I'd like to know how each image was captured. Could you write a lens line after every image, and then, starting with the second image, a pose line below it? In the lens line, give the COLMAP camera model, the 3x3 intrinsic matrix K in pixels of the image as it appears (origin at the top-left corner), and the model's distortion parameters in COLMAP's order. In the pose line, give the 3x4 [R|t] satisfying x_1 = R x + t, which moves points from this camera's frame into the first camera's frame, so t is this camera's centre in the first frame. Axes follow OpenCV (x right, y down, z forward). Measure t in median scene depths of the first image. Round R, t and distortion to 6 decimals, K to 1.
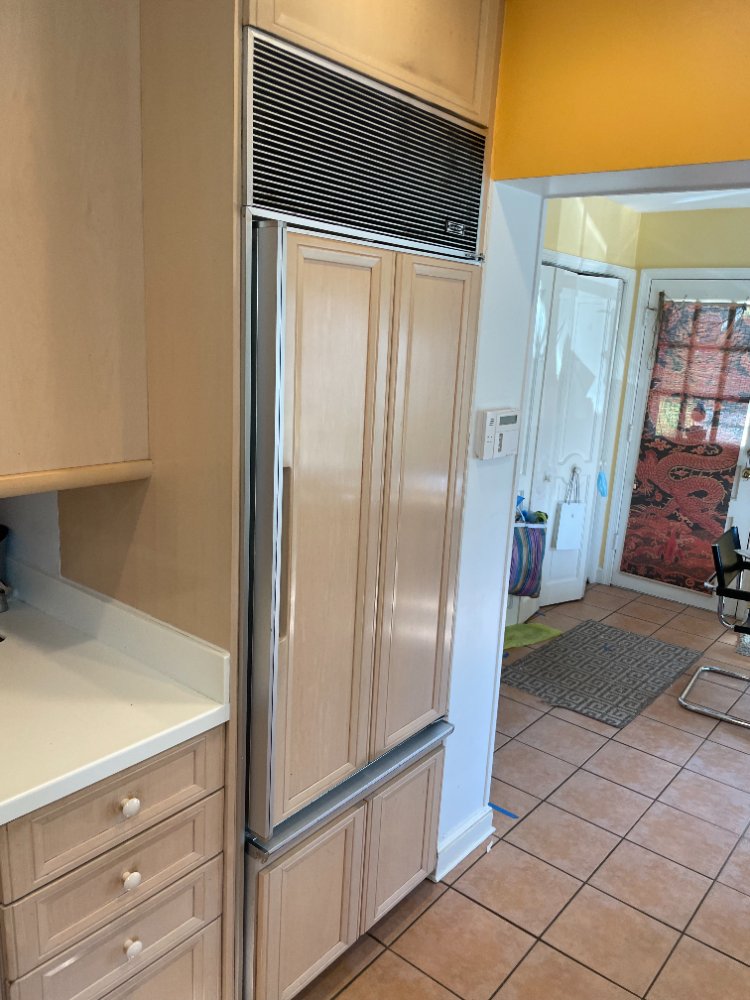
lens RADIAL K [[773.9, 0, 374.4], [0, 773.9, 503.5], [0, 0, 1]] dist [0.089085, -0.112099]
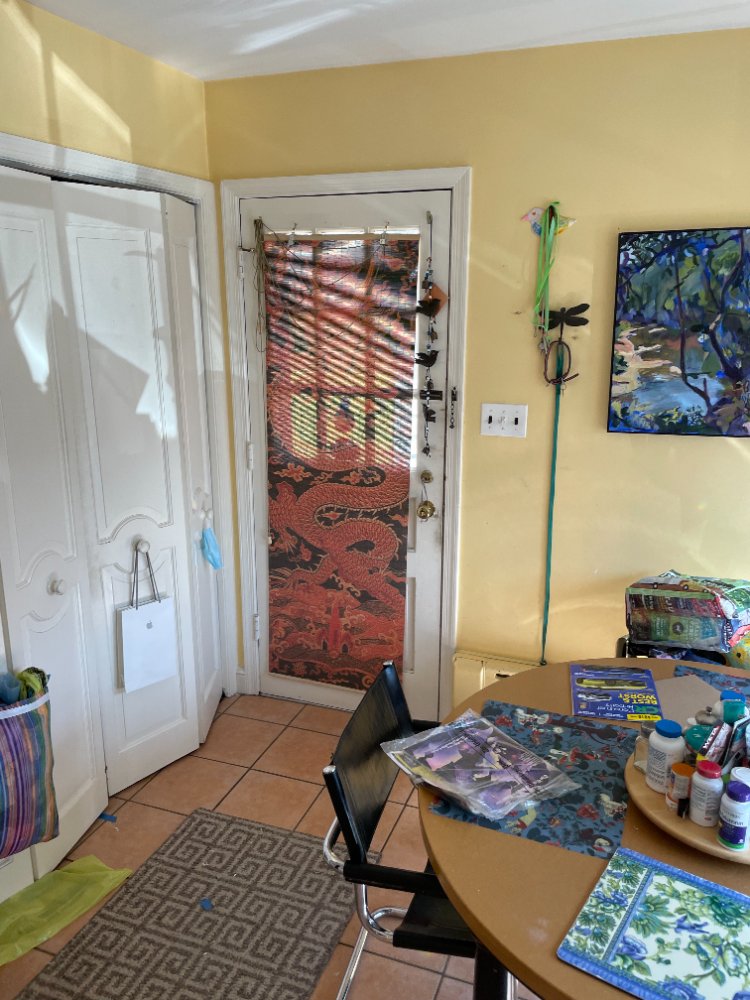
lens RADIAL K [[838.7, 0, 377.6], [0, 838.7, 497.2], [0, 0, 1]] dist [0.052629, -0.030629]
pose [[0.940978, -0.126098, 0.314101, 0.222164], [0.118973, 0.992016, 0.041835, -0.077836], [-0.316868, -0.001996, 0.948467, 0.364052]]
